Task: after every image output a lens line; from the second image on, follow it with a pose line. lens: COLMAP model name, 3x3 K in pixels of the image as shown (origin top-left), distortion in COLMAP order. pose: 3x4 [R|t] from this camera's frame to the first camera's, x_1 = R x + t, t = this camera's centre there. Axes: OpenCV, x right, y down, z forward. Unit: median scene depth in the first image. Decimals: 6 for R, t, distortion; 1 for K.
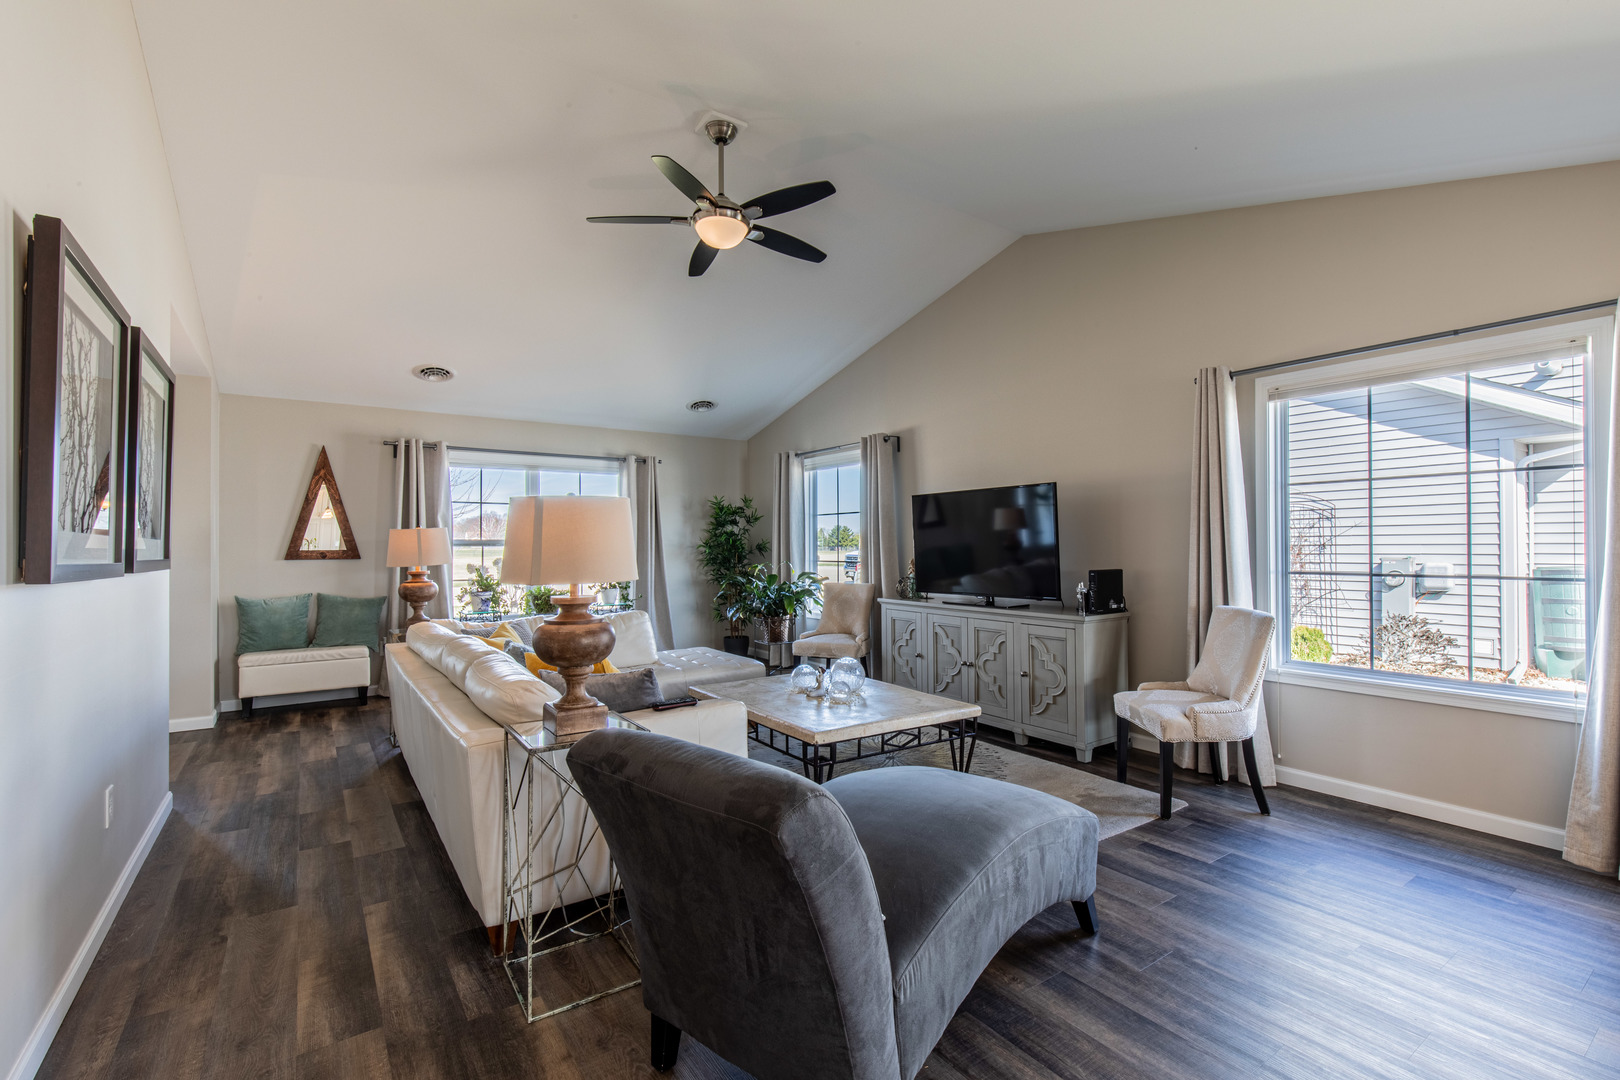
lens RADIAL K [[720.9, 0, 821.9], [0, 720.9, 541.4], [0, 0, 1]] dist [0.002941, -0.001136]
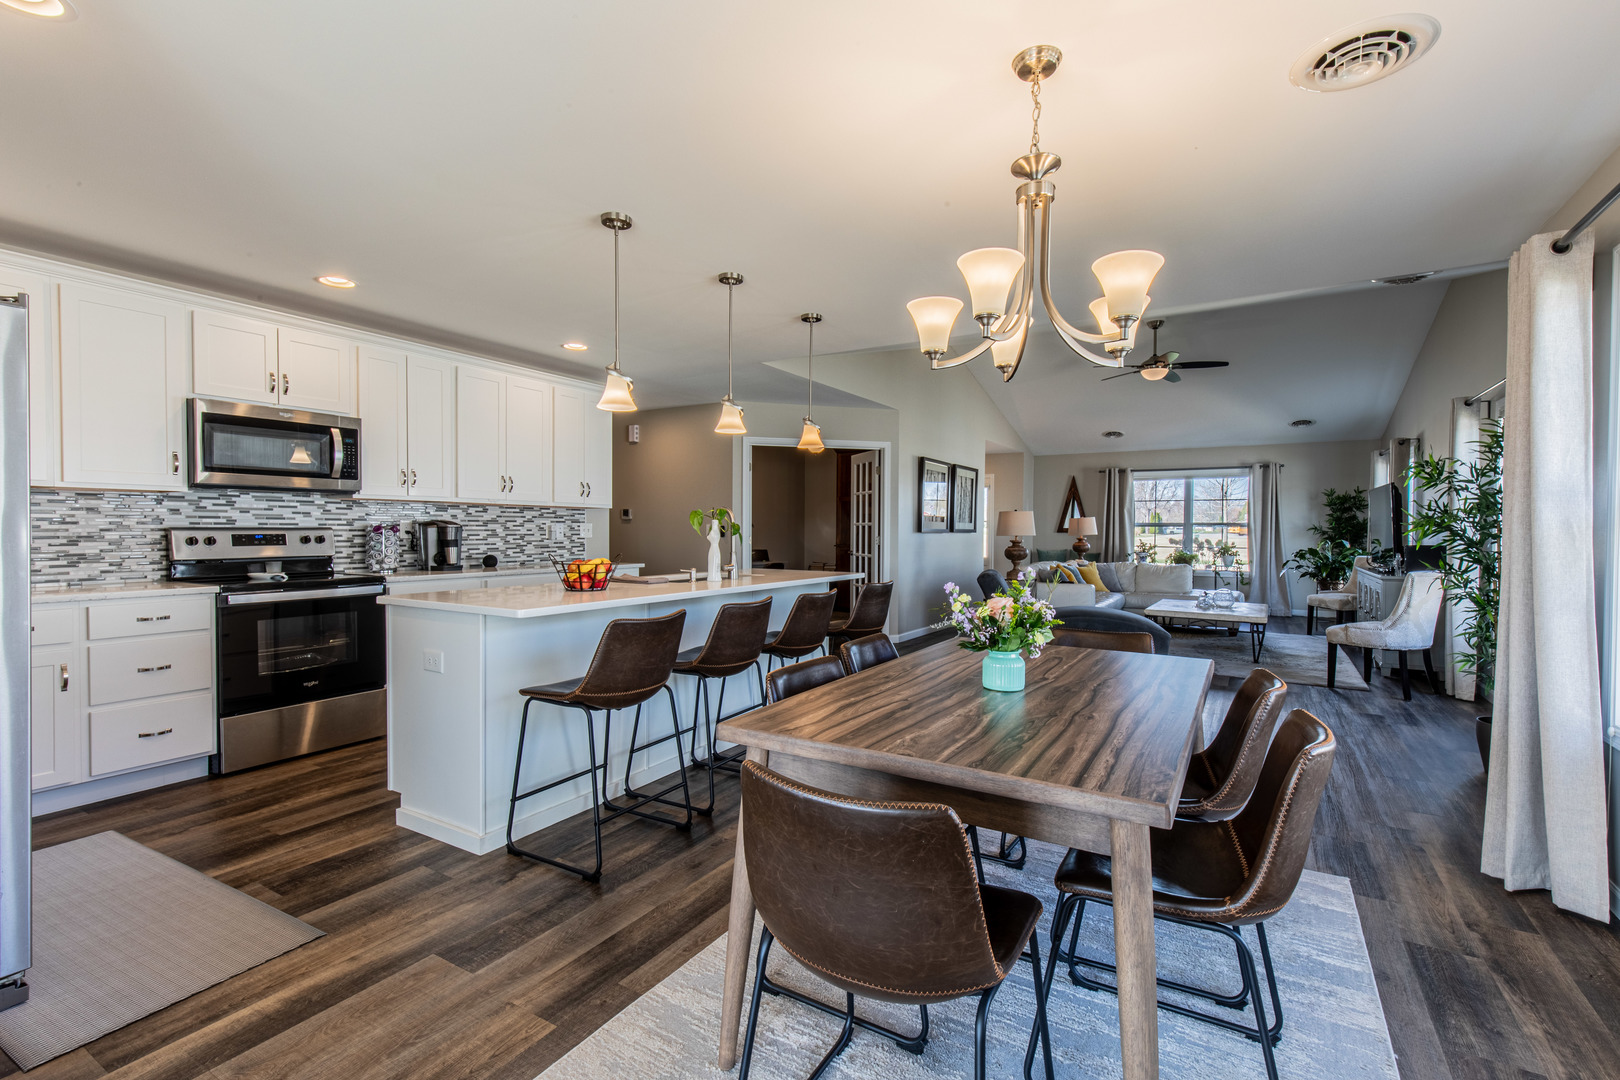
lens RADIAL K [[720.9, 0, 823.2], [0, 720.9, 533.0], [0, 0, 1]] dist [0.002941, -0.001136]
pose [[0.404513, 0.013436, -0.914433, 0.824035], [-0.003992, 0.999908, 0.012926, 0.002115], [0.914523, -0.001578, 0.404530, -0.417627]]
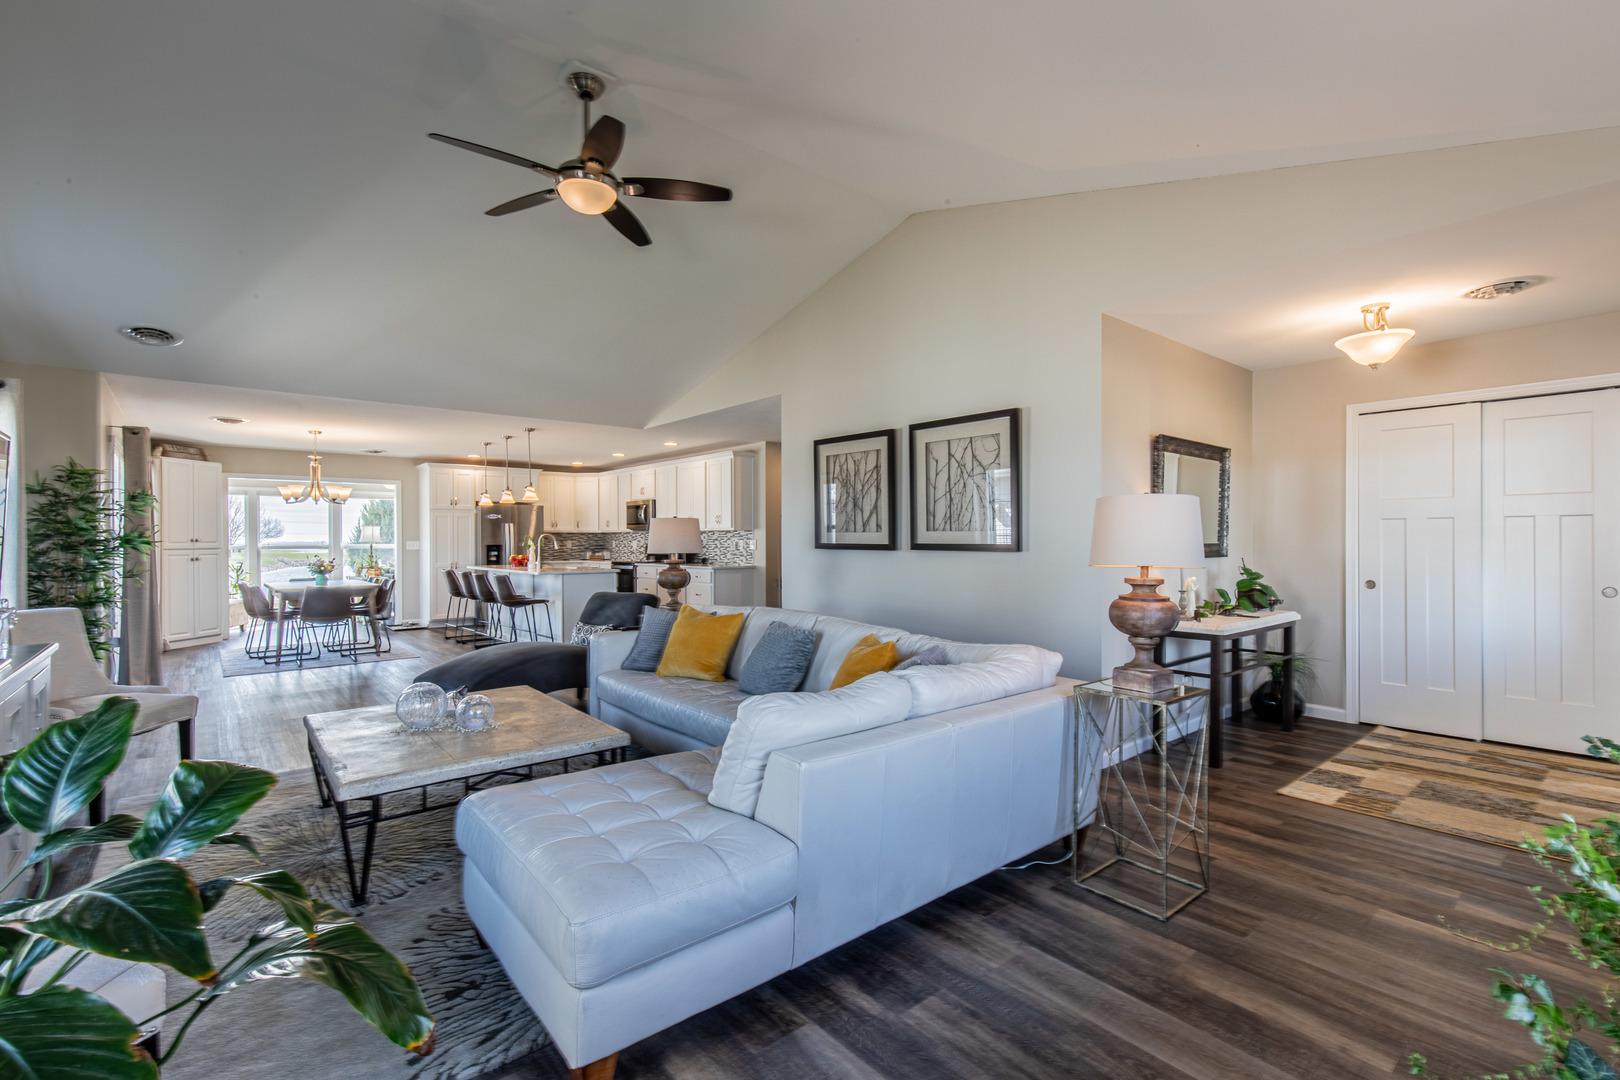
lens RADIAL K [[720.9, 0, 811.3], [0, 720.9, 540.2], [0, 0, 1]] dist [0.002941, -0.001136]
pose [[-0.996370, 0.008865, -0.084660, -0.183254], [0.009090, 0.999956, -0.002282, 0.007564], [0.084636, -0.003043, -0.996407, 1.136987]]
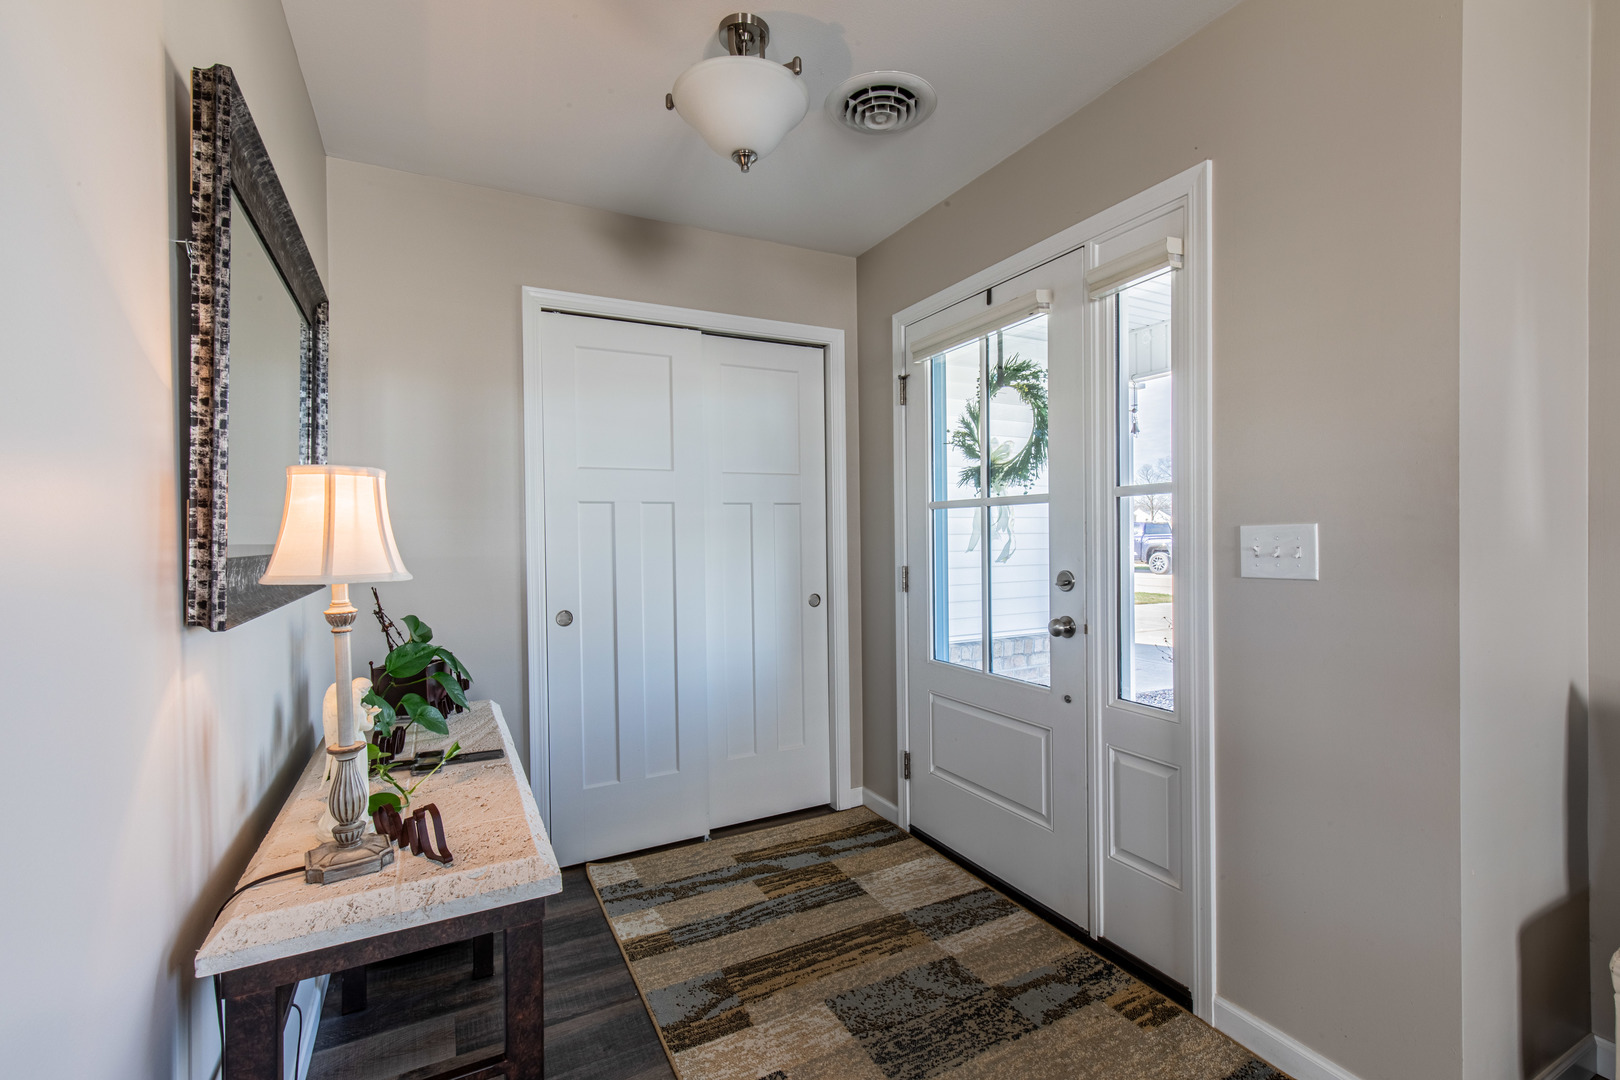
lens RADIAL K [[720.9, 0, 809.6], [0, 720.9, 553.7], [0, 0, 1]] dist [0.002941, -0.001136]
pose [[-0.142027, 0.032961, -0.989314, -0.423219], [0.024506, 0.999256, 0.029774, 0.010386], [0.989559, -0.020015, -0.142729, 0.656054]]
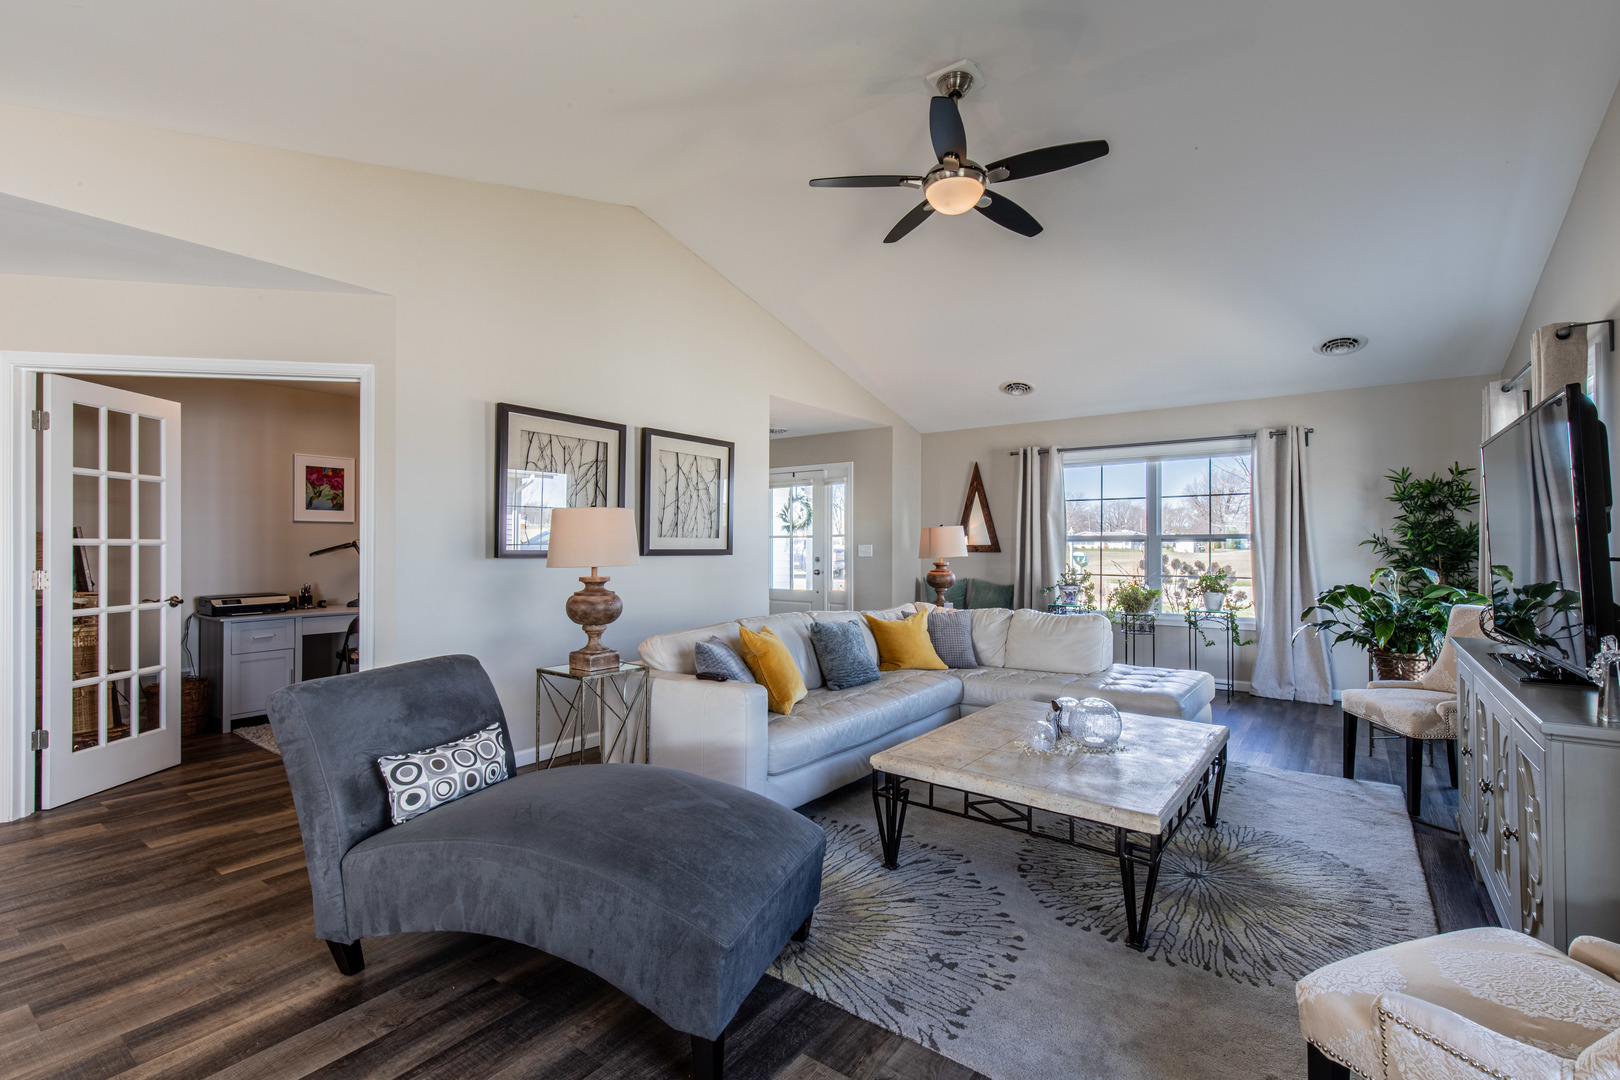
lens RADIAL K [[720.9, 0, 818.0], [0, 720.9, 533.9], [0, 0, 1]] dist [0.002941, -0.001136]
pose [[0.319673, -0.008802, -0.947487, 0.402929], [0.003426, 0.999961, -0.008134, 0.002366], [0.947522, -0.000646, 0.319691, 0.330116]]
